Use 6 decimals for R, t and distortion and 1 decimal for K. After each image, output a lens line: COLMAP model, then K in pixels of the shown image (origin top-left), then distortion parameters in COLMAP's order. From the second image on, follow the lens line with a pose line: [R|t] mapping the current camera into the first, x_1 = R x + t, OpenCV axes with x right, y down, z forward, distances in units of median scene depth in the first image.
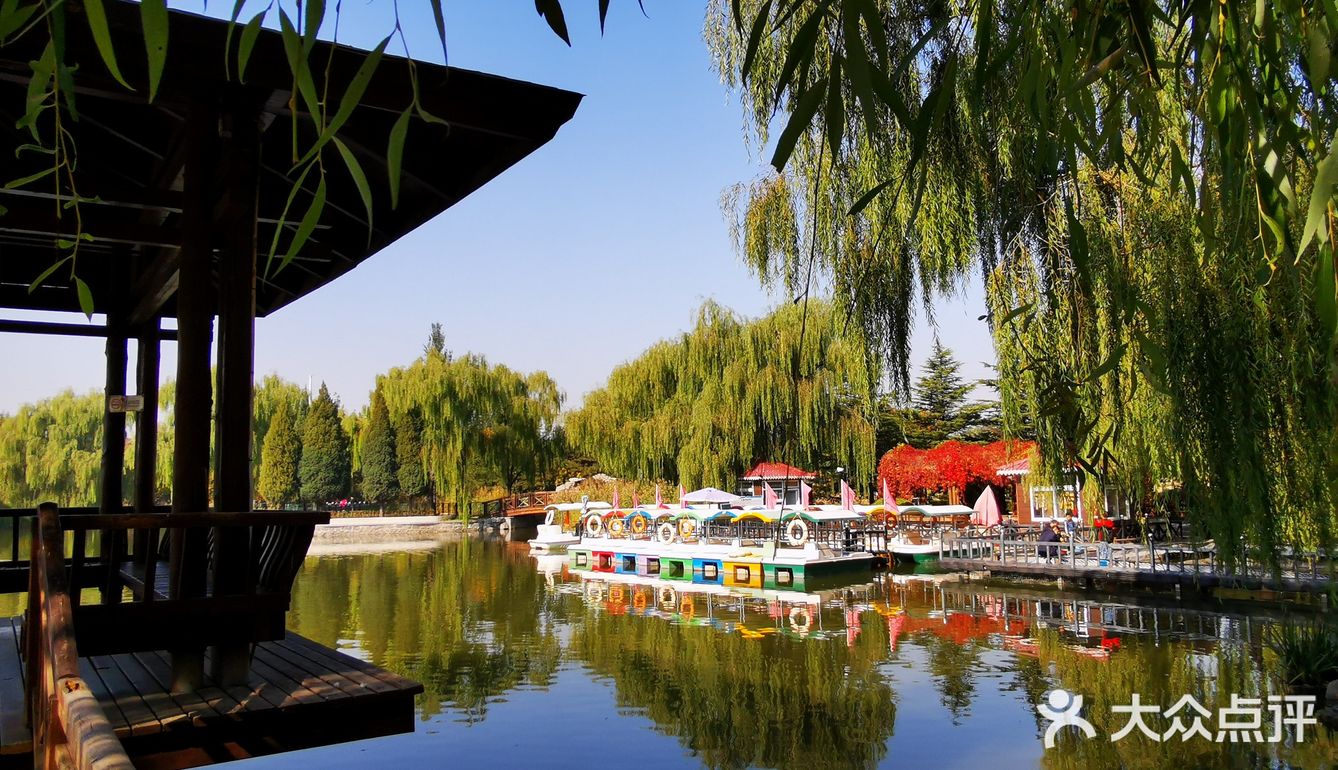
lens RADIAL K [[990.1, 0, 669.0], [0, 990.1, 385.0], [0, 0, 1]] dist [0.004523, 0.000342]
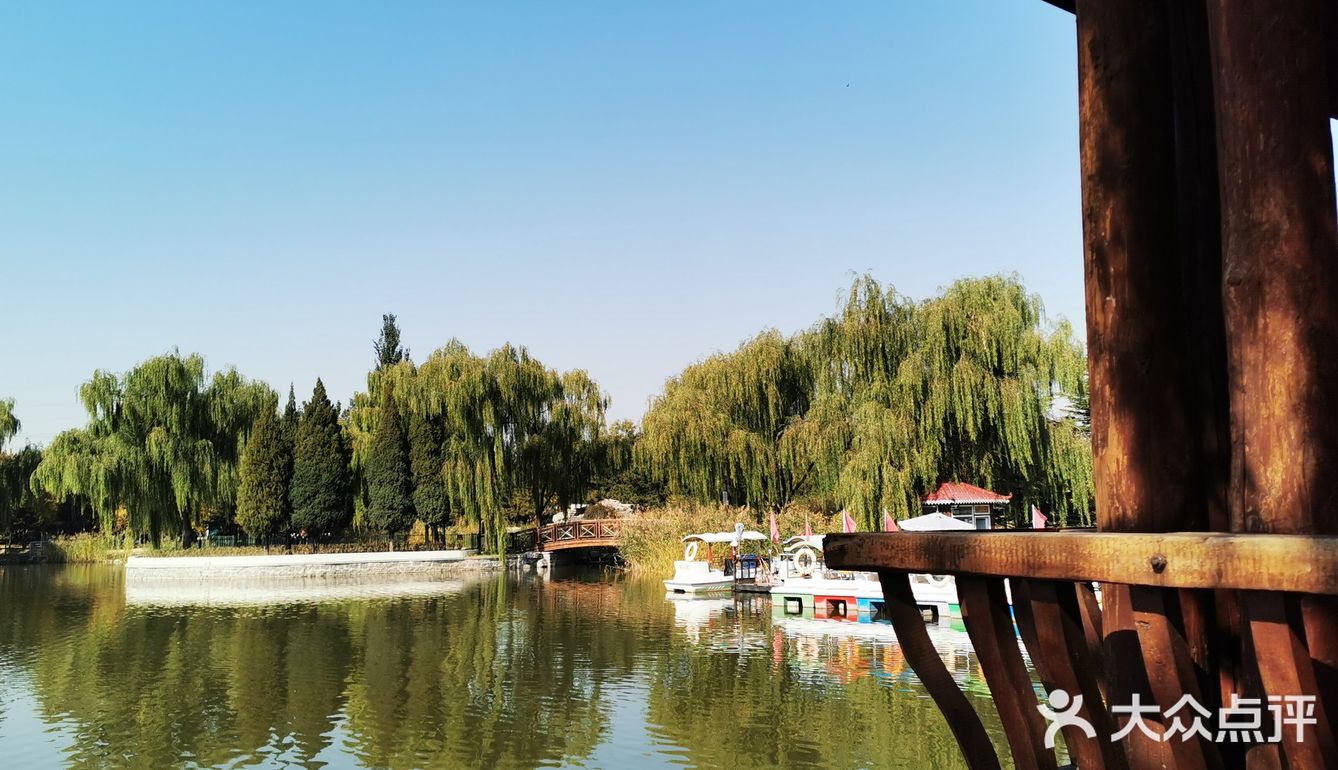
lens RADIAL K [[1148.5, 0, 669.0], [0, 1148.5, 385.0], [0, 0, 1]] dist [0.015050, 0.001649]
pose [[0.997035, 0.011104, 0.076147, -0.143050], [-0.010125, 0.999861, -0.013222, 0.011057], [-0.076283, 0.012412, 0.997009, 0.072807]]
